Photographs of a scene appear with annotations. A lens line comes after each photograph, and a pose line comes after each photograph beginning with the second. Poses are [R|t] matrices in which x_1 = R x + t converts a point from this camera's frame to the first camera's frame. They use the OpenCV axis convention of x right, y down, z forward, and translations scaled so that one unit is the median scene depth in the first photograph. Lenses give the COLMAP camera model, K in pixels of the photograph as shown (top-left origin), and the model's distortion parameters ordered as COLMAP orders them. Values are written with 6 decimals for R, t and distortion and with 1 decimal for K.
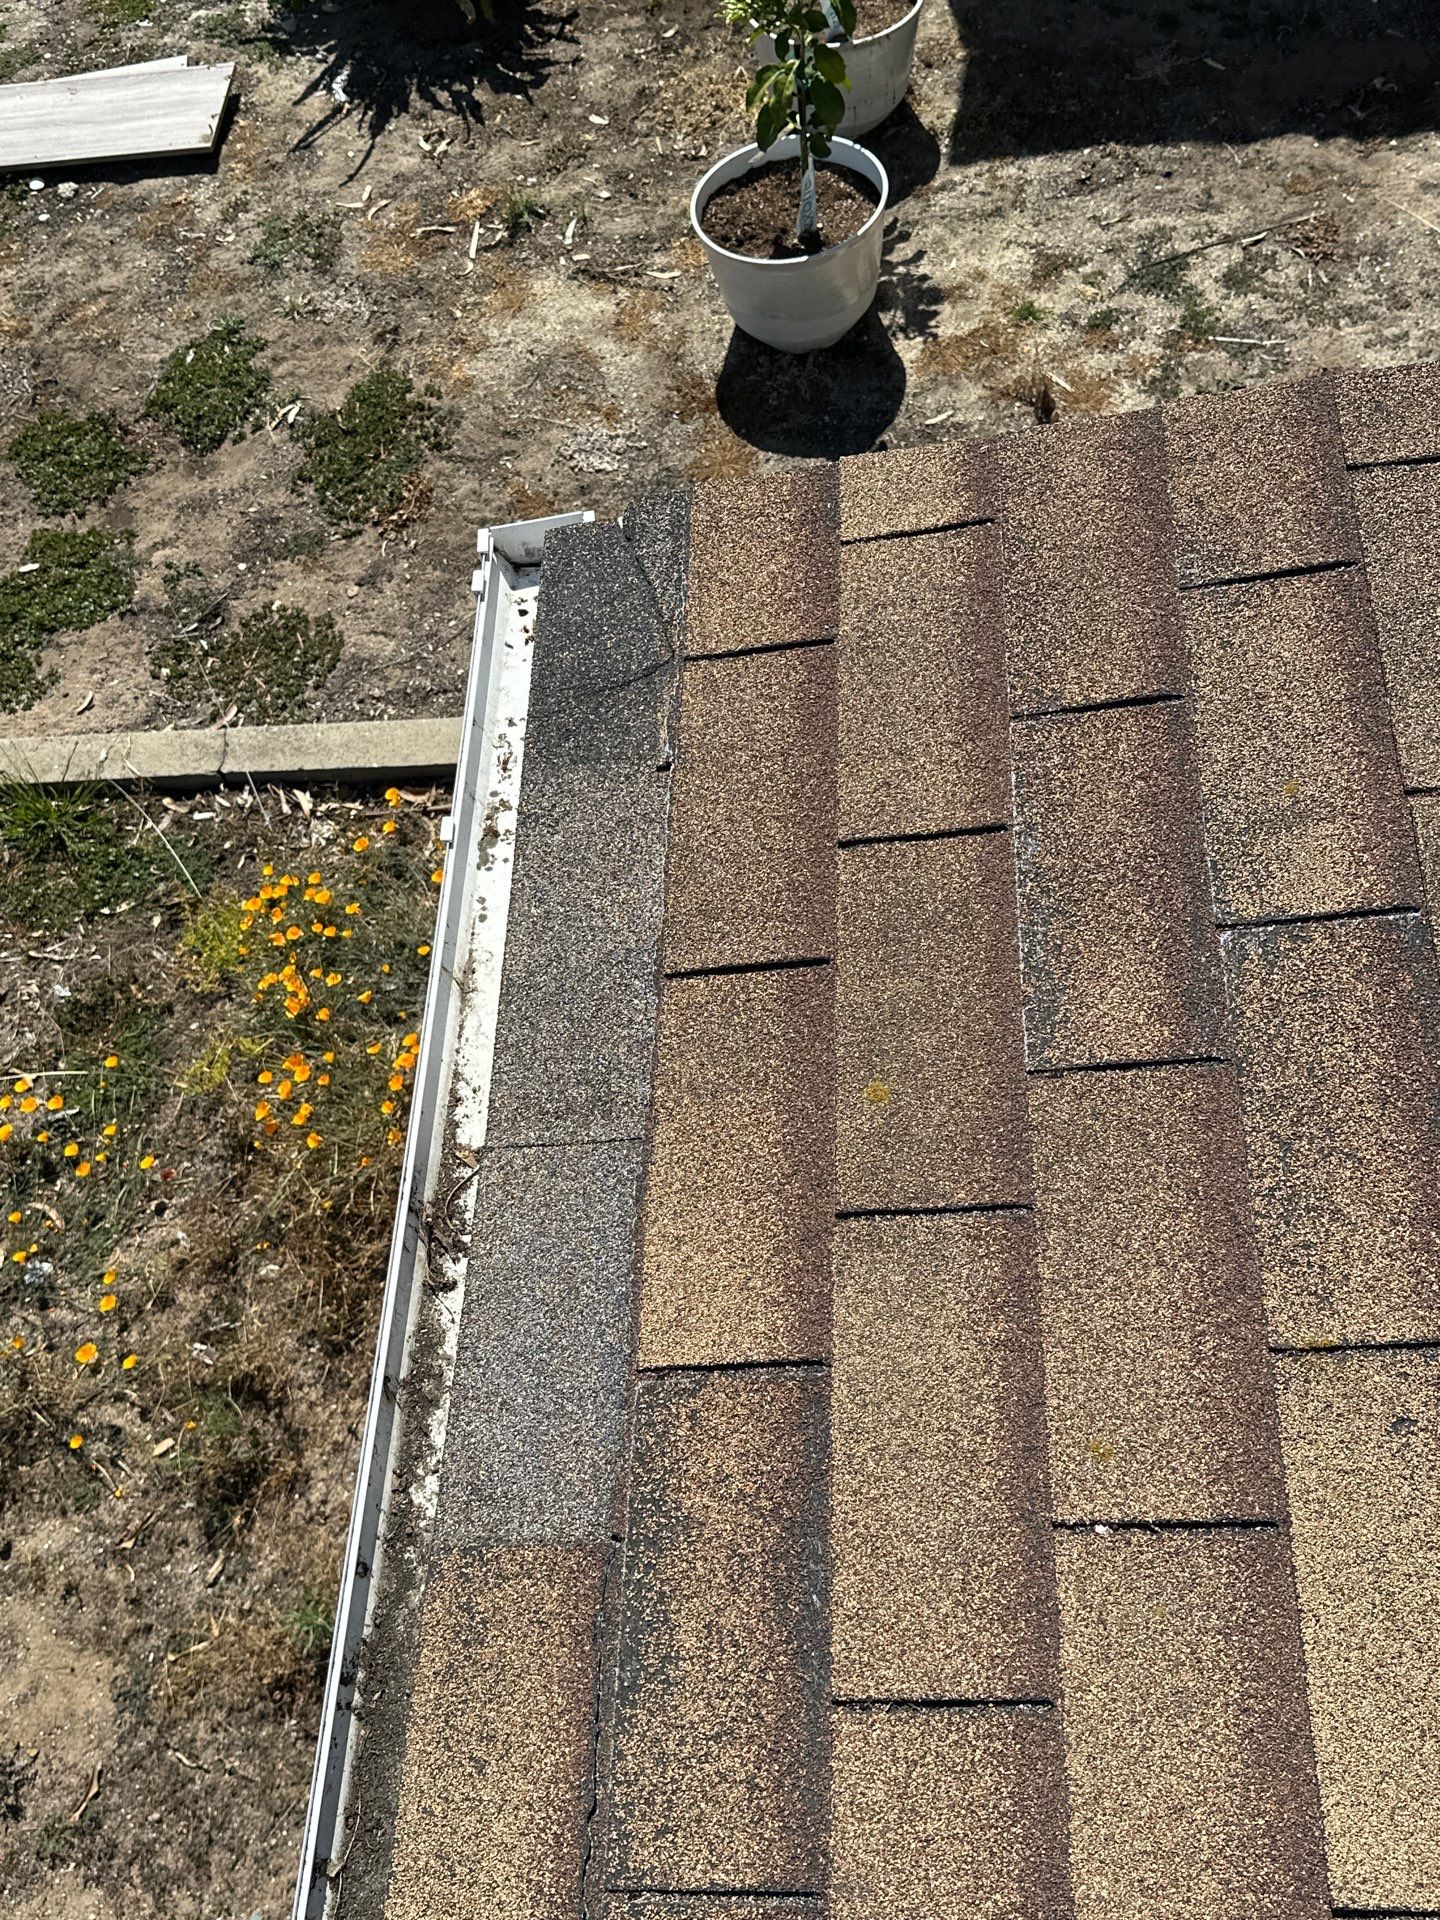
lens RADIAL K [[1855.2, 0, 717.8], [0, 1855.2, 1006.4], [0, 0, 1]] dist [0.133118, -0.287034]
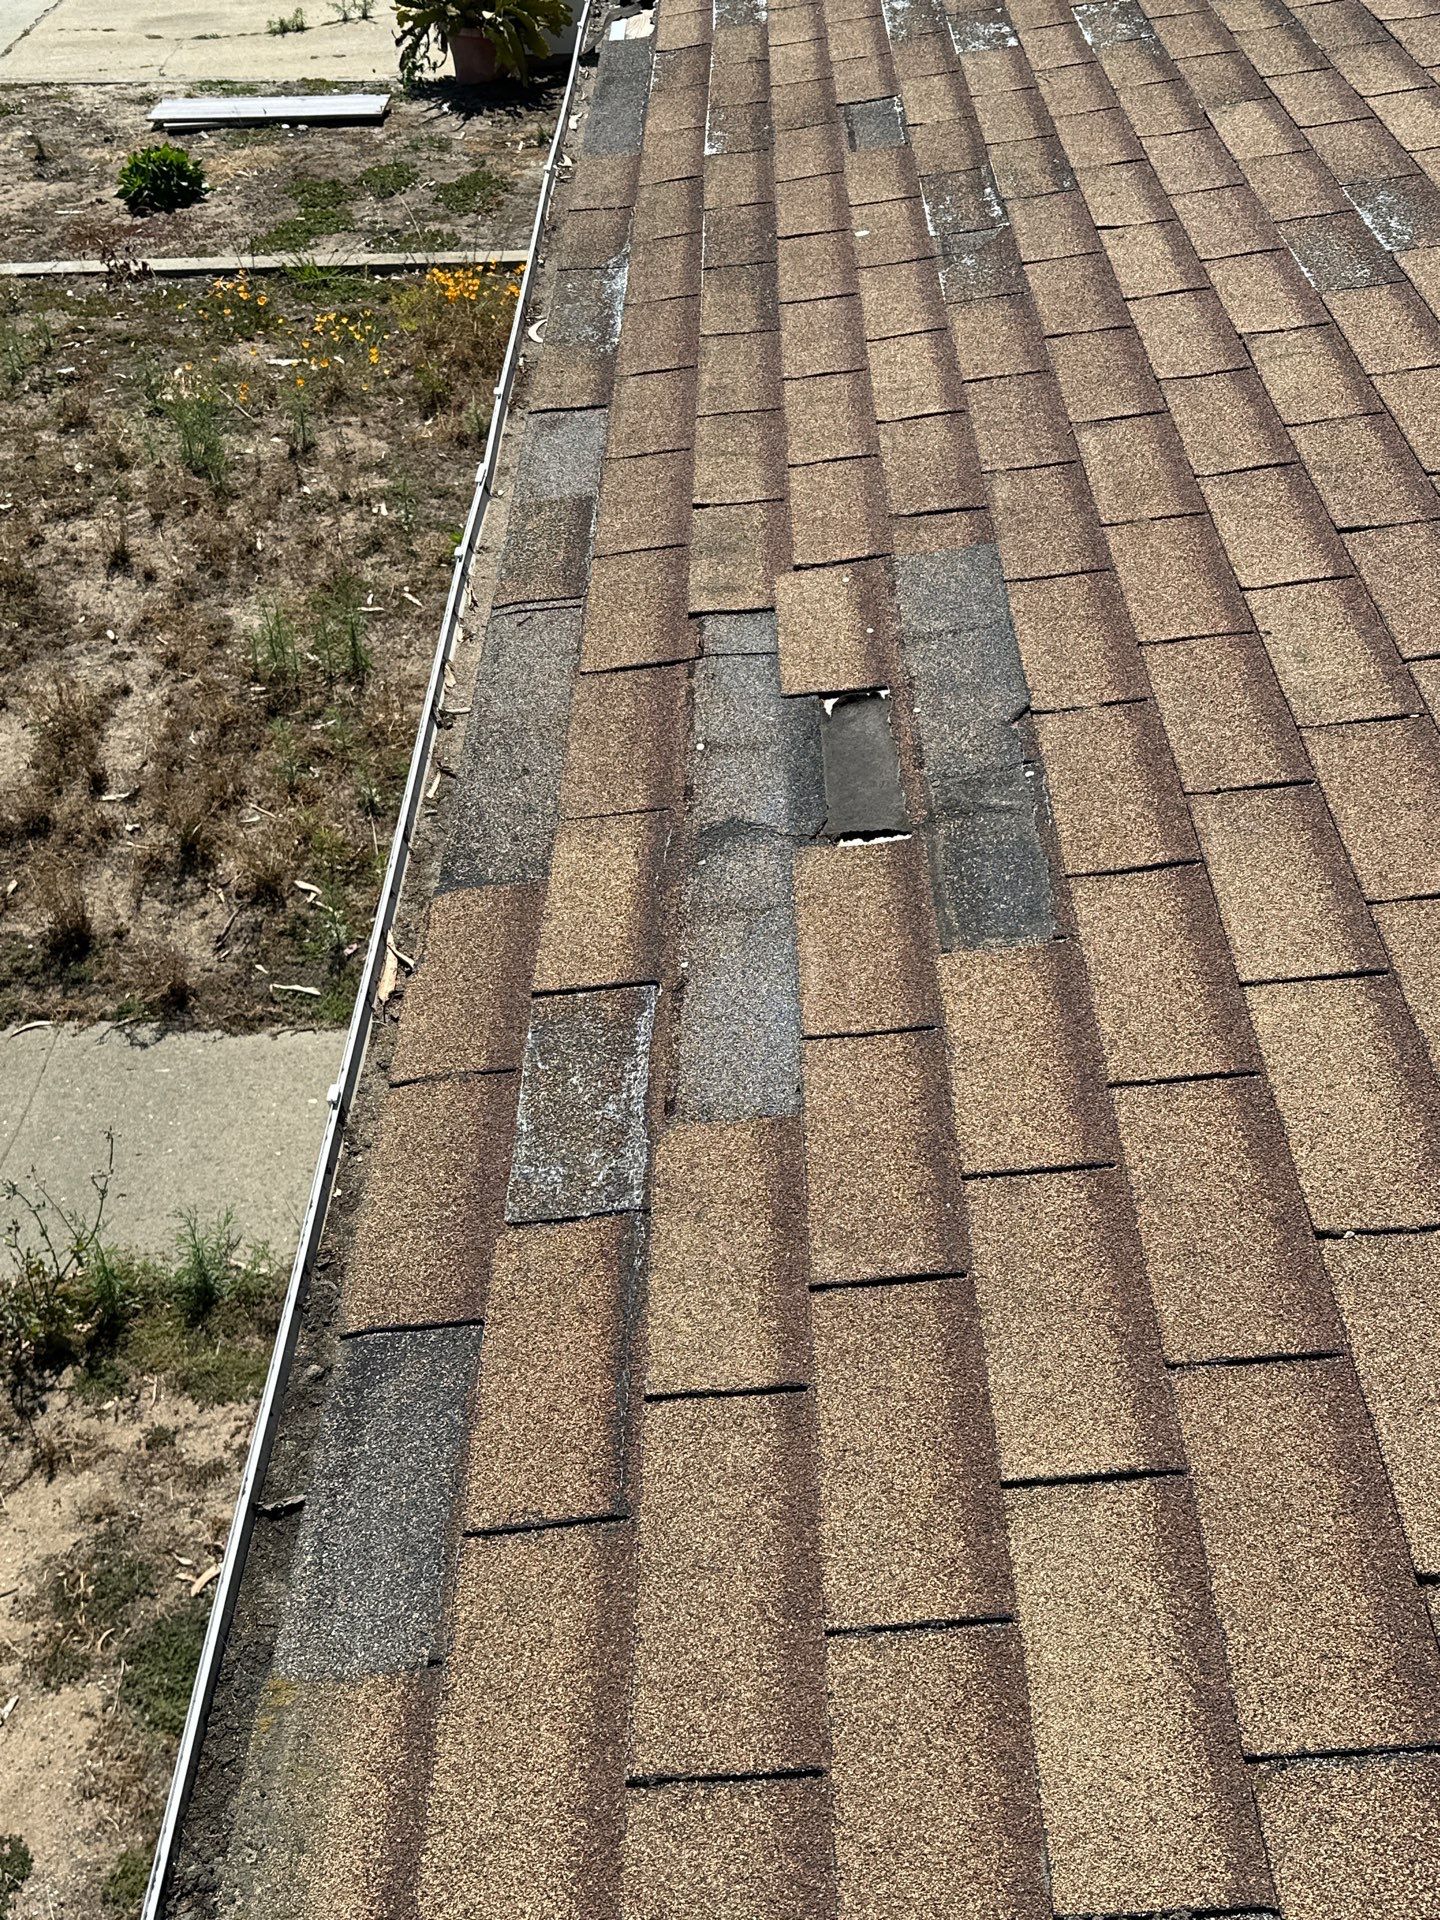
lens RADIAL K [[1932.2, 0, 752.8], [0, 1932.2, 961.5], [0, 0, 1]] dist [0.077754, -0.154743]
pose [[0.993576, 0.046935, 0.102974, -0.064260], [-0.009038, 0.939939, -0.341222, 1.254891], [-0.112804, 0.338099, 0.934325, -0.754695]]
